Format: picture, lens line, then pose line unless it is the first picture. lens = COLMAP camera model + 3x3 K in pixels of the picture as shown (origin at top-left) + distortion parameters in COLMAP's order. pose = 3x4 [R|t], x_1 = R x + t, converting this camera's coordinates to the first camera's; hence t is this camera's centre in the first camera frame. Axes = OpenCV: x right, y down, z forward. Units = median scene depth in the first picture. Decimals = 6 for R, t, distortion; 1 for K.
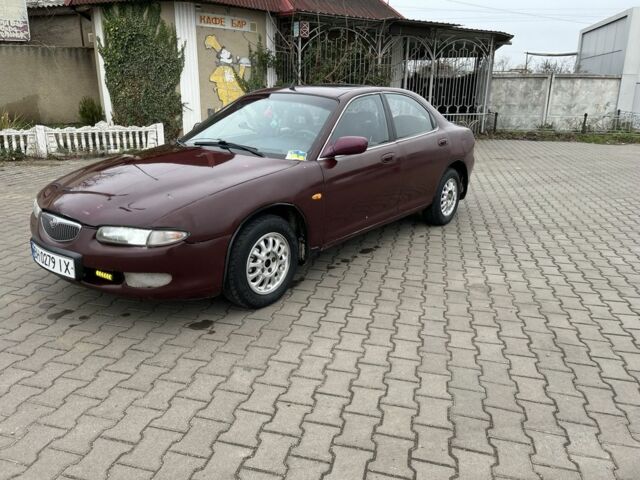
lens RADIAL K [[454.0, 0, 327.2], [0, 454.0, 240.6], [0, 0, 1]] dist [0.060098, -0.074761]
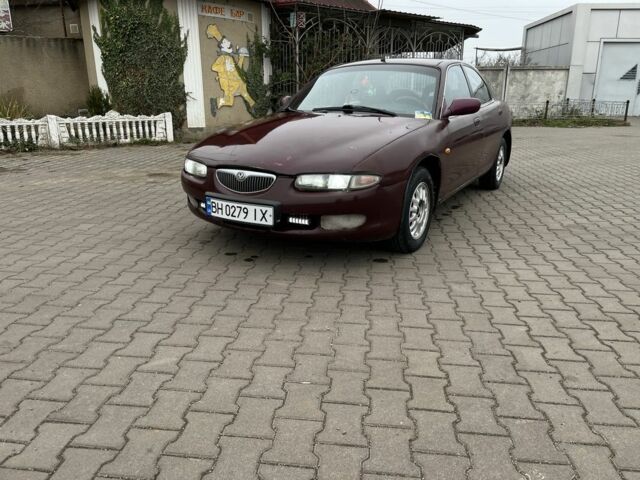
lens RADIAL K [[454.0, 0, 327.2], [0, 454.0, 240.6], [0, 0, 1]] dist [0.060098, -0.074761]
pose [[0.991148, -0.051627, 0.122312, -0.157060], [0.051328, 0.998666, 0.005599, 0.034956], [-0.122438, 0.000729, 0.992476, -0.033120]]
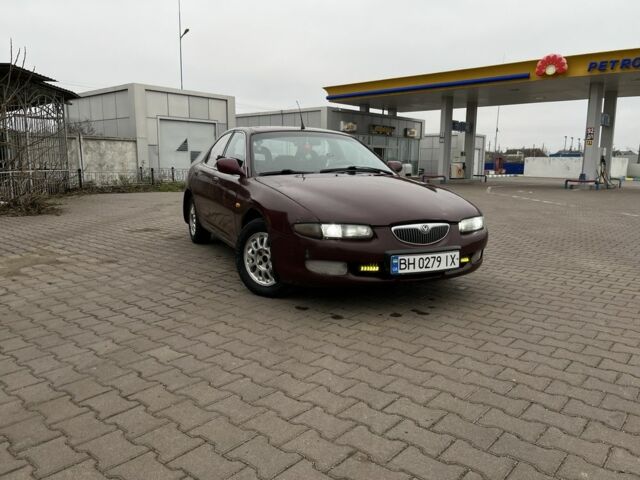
lens RADIAL K [[484.4, 0, 284.7], [0, 484.4, 239.2], [0, 0, 1]] dist [-0.002879, -0.001886]
pose [[0.492522, -0.141515, 0.858717, -0.496776], [0.267519, 0.963538, 0.005353, -0.027850], [-0.828164, 0.227087, 0.512422, 0.190578]]
